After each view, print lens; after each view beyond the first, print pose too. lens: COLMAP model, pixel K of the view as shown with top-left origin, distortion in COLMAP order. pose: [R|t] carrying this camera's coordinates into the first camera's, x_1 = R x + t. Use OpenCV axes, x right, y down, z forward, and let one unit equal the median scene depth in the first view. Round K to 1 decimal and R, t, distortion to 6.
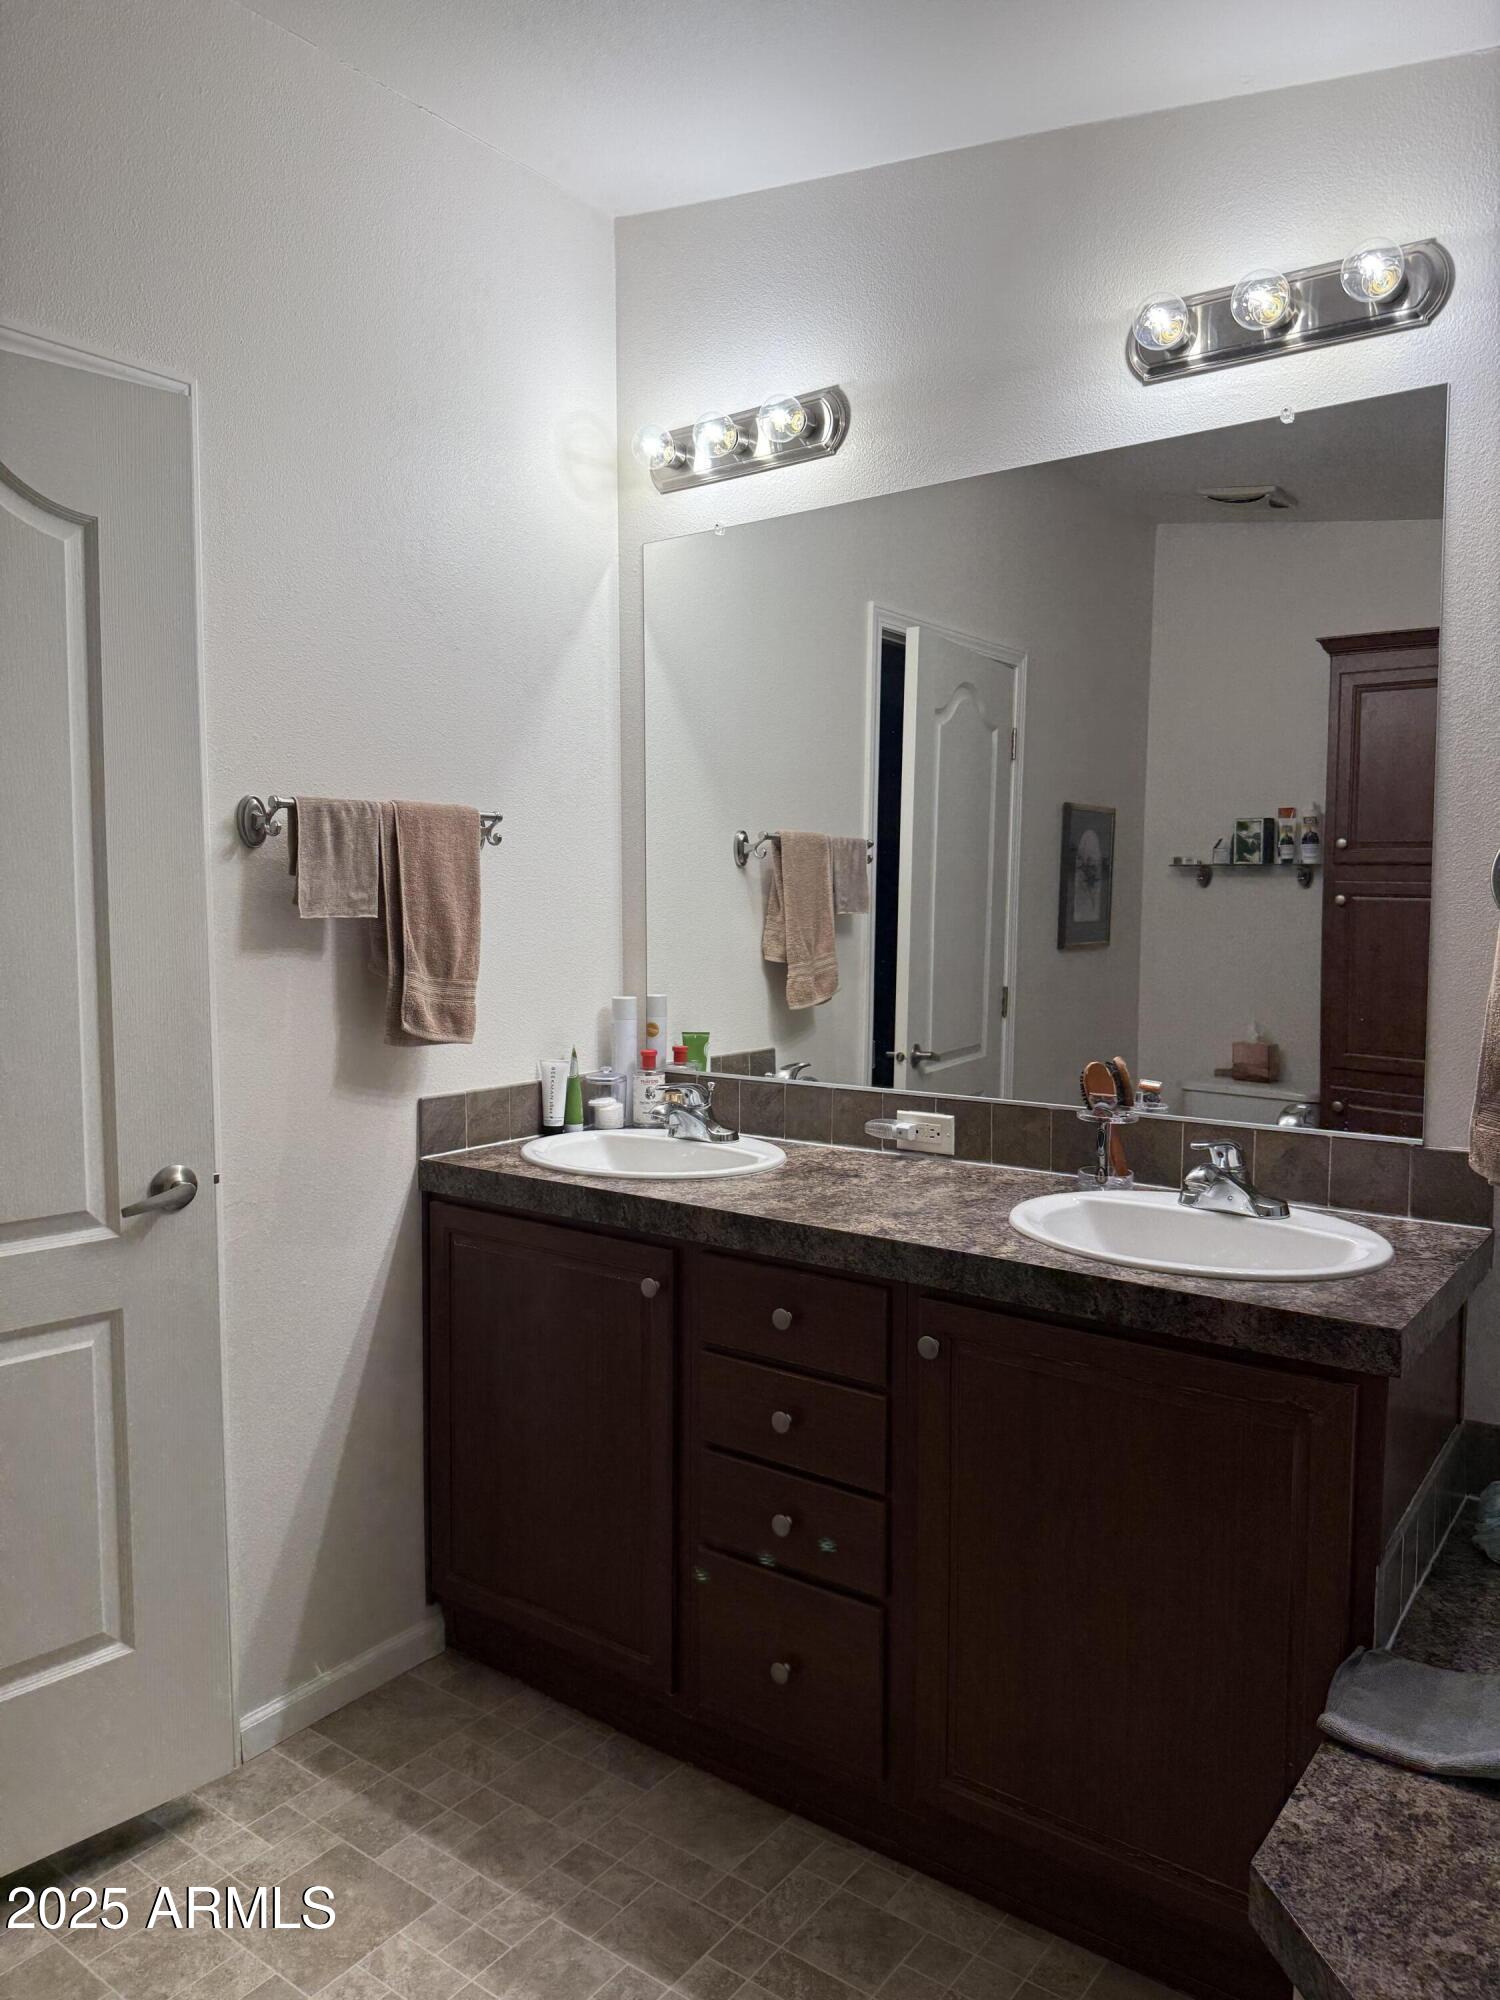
lens RADIAL K [[1419.2, 0, 748.8], [0, 1419.2, 1001.2], [0, 0, 1]] dist [0.009522, 0.003767]
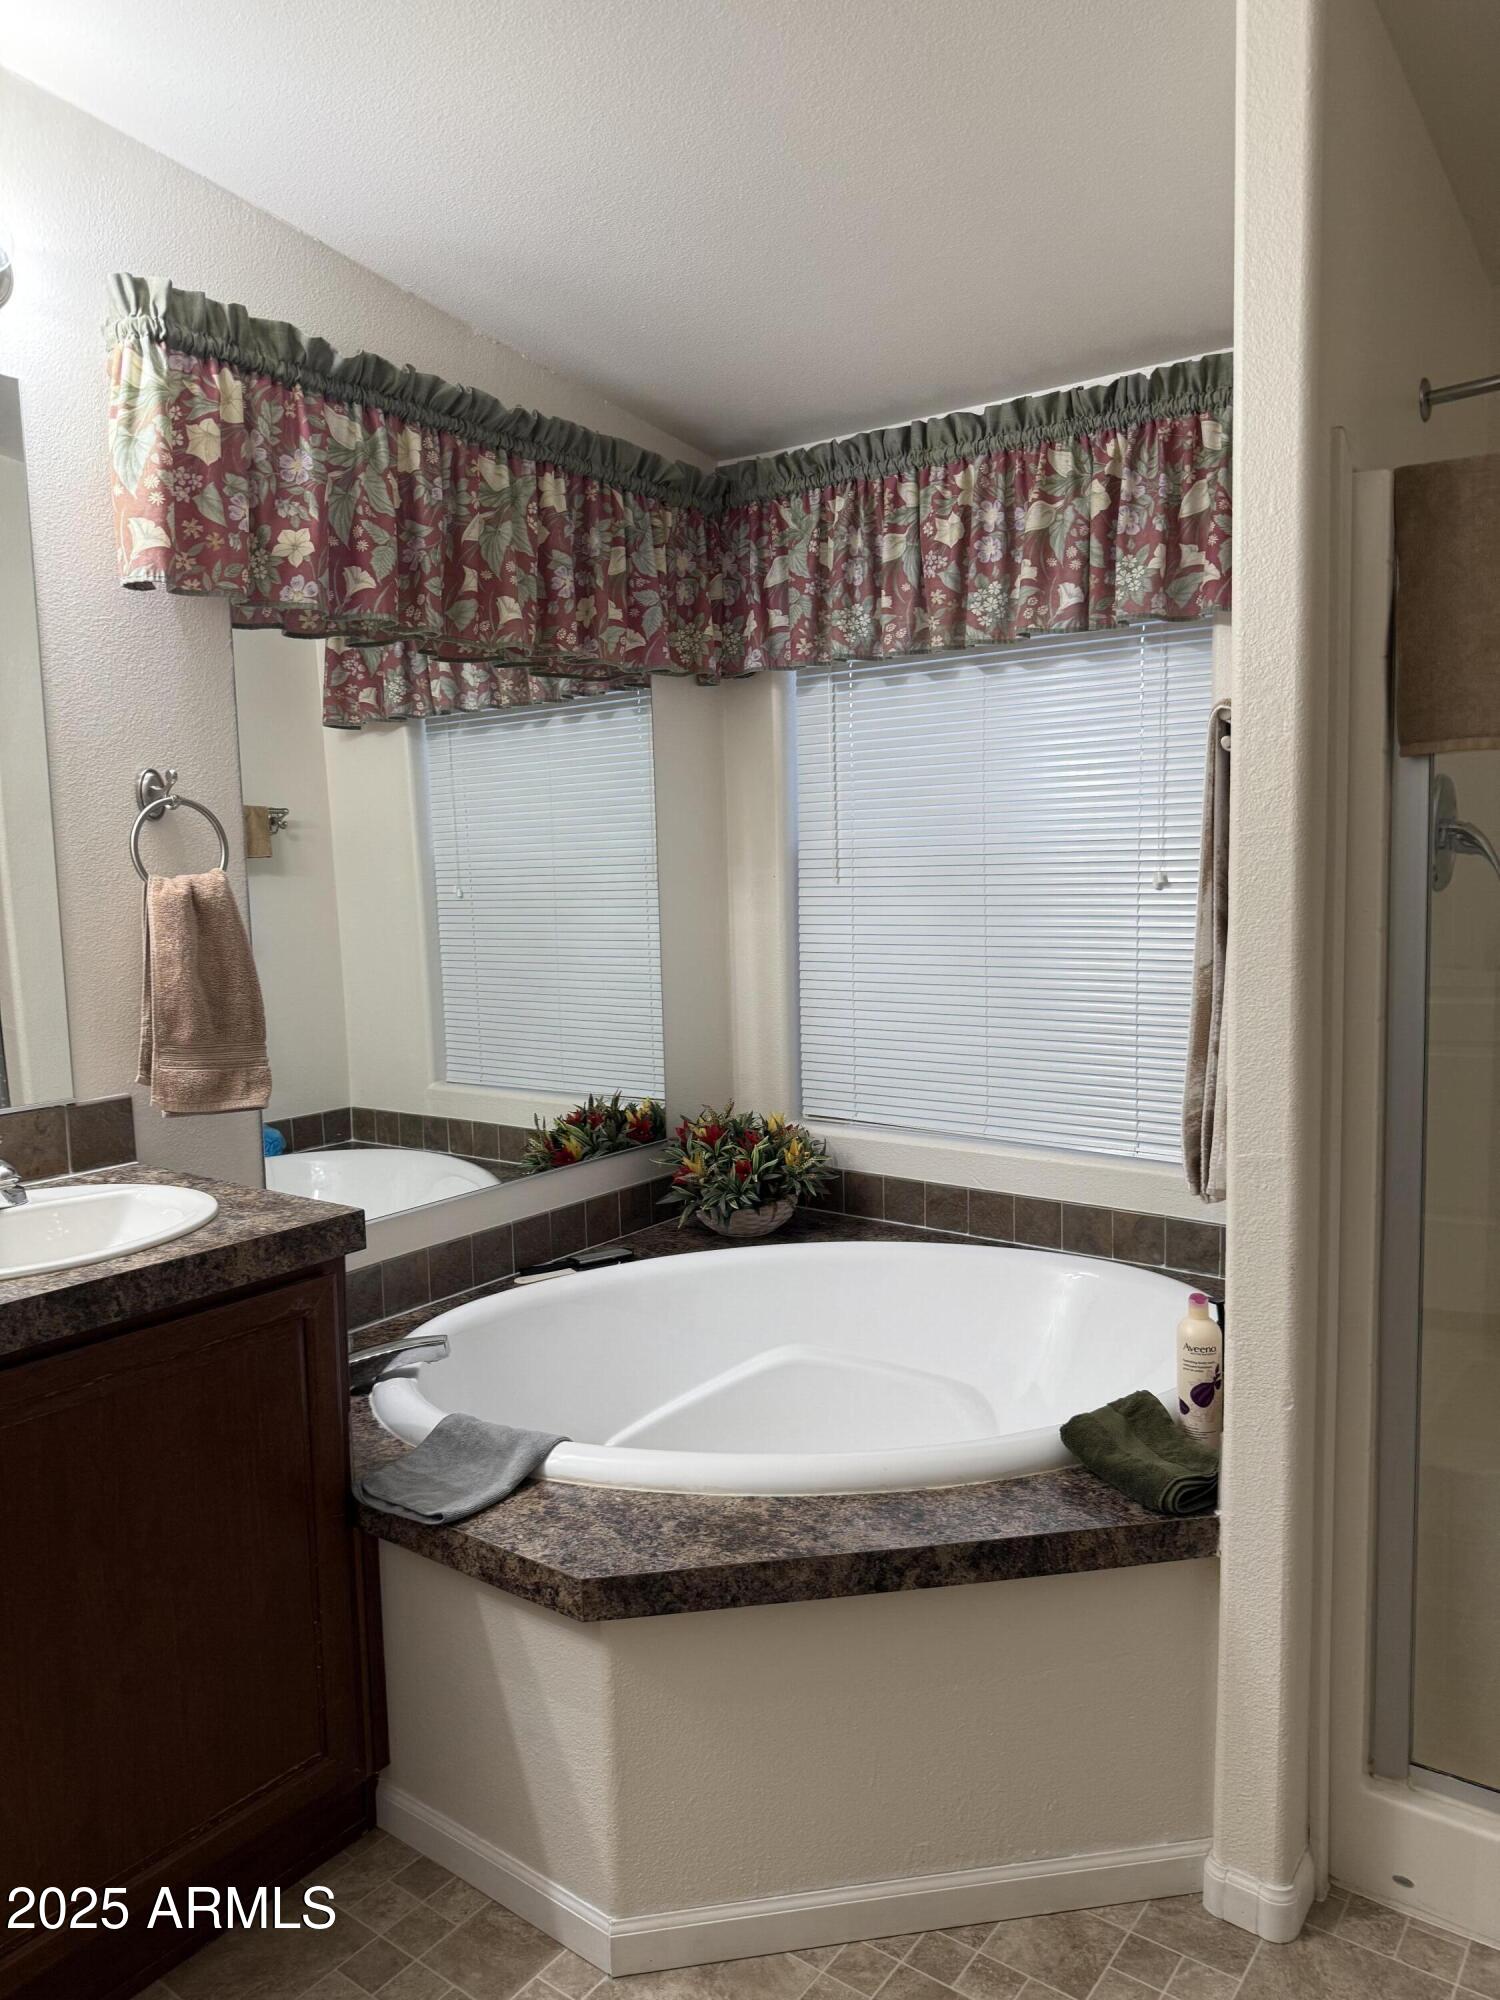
lens RADIAL K [[1419.2, 0, 748.0], [0, 1419.2, 1000.0], [0, 0, 1]] dist [0.009522, 0.003767]
pose [[0.017795, -0.111414, 0.993615, -0.652234], [0.105428, 0.988441, 0.108946, -0.041721], [-0.994268, 0.102816, 0.029336, 0.543765]]
